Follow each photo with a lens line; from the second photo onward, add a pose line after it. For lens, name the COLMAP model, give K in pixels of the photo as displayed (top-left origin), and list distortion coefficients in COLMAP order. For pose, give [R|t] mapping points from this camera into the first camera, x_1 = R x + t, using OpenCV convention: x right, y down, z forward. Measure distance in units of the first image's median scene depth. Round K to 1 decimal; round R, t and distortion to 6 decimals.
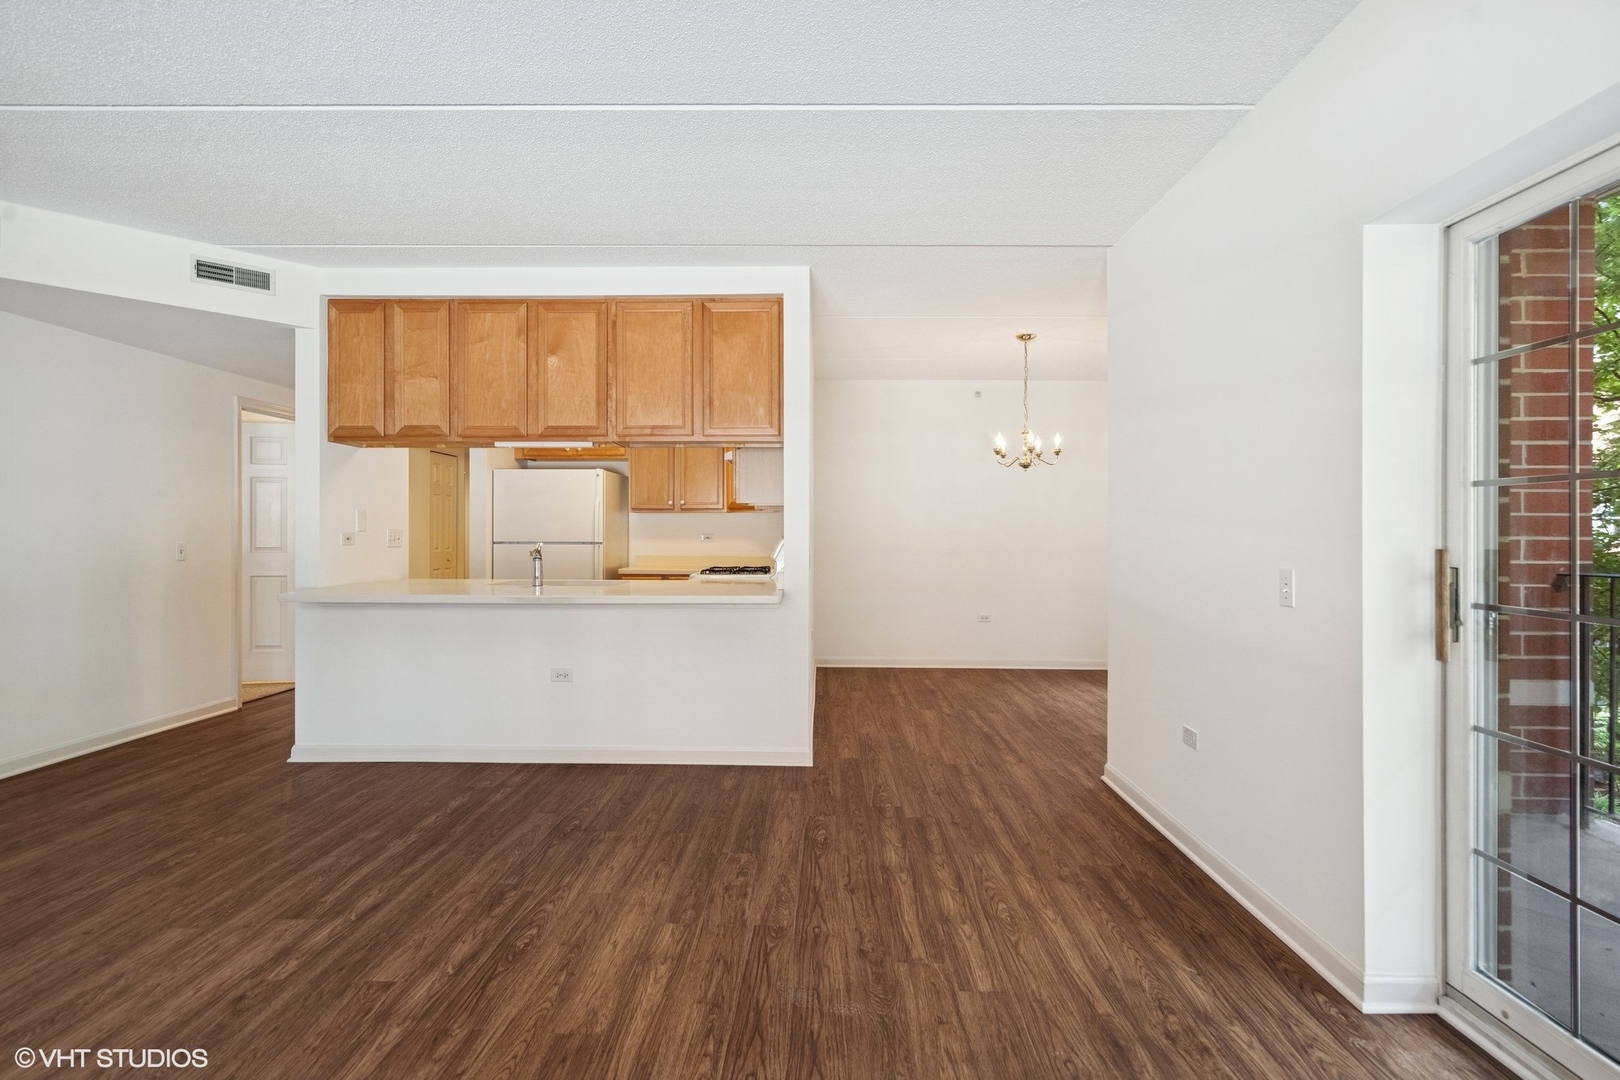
lens RADIAL K [[774.0, 0, 811.8], [0, 774.0, 526.9], [0, 0, 1]] dist [0.006158, -0.000344]
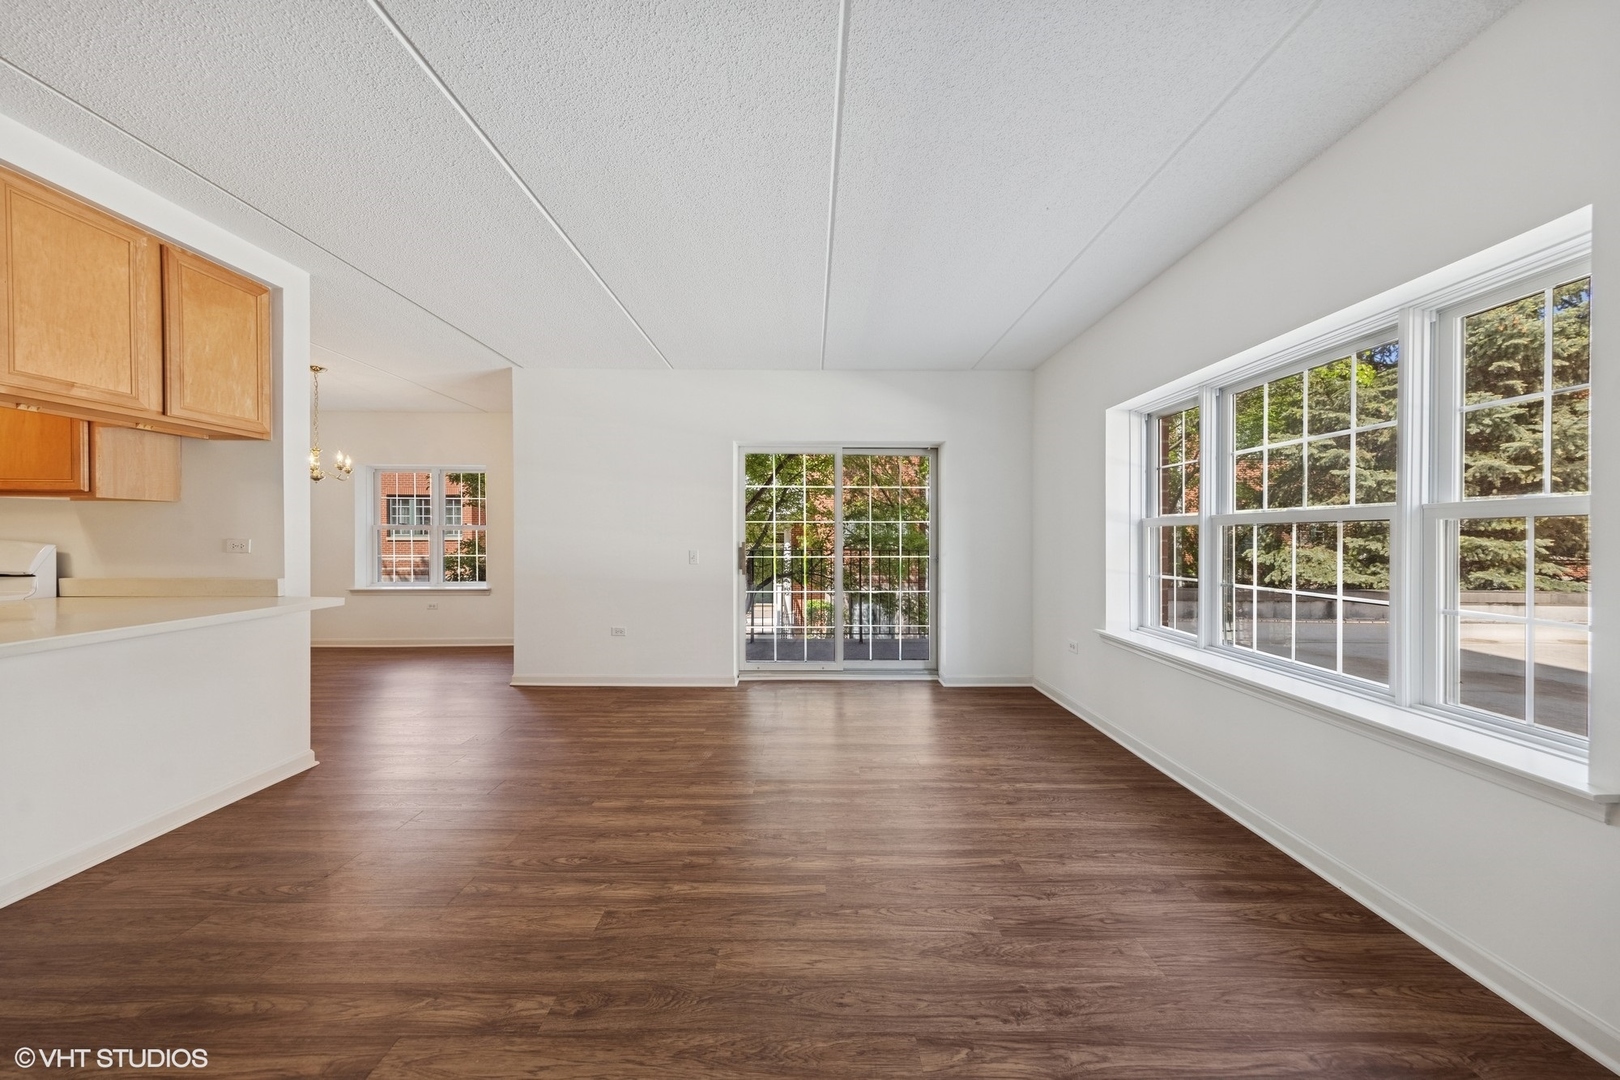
lens RADIAL K [[508.2, 0, 808.7], [0, 508.2, 540.0], [0, 0, 1]] dist [0.004179, -0.000040]
pose [[-0.007116, -0.010651, 0.999918, -0.833642], [-0.010283, 0.999891, 0.010577, -0.003136], [-0.999922, -0.010207, -0.007224, 0.436478]]
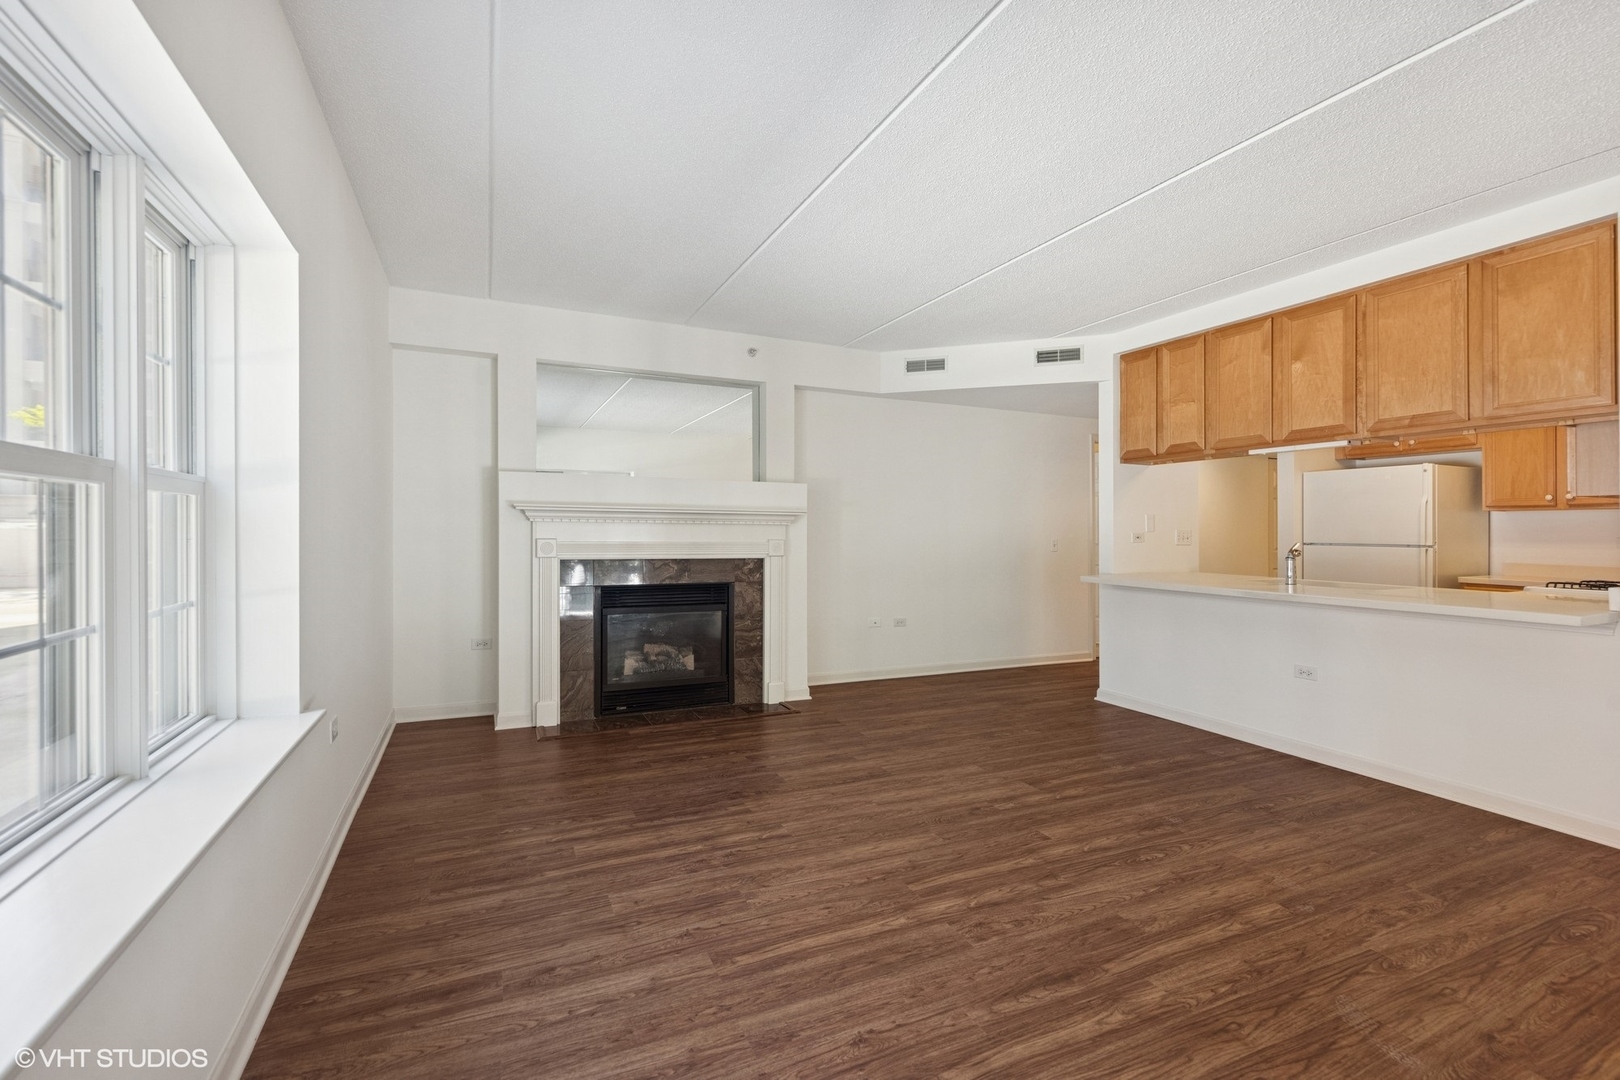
lens RADIAL K [[712.0, 0, 820.5], [0, 712.0, 525.2], [0, 0, 1]] dist [0.008935, -0.001976]
pose [[0.440119, -0.006153, -0.897919, 0.301535], [0.000100, 0.999977, -0.006804, 0.004195], [0.897940, 0.002905, 0.440109, 0.012363]]
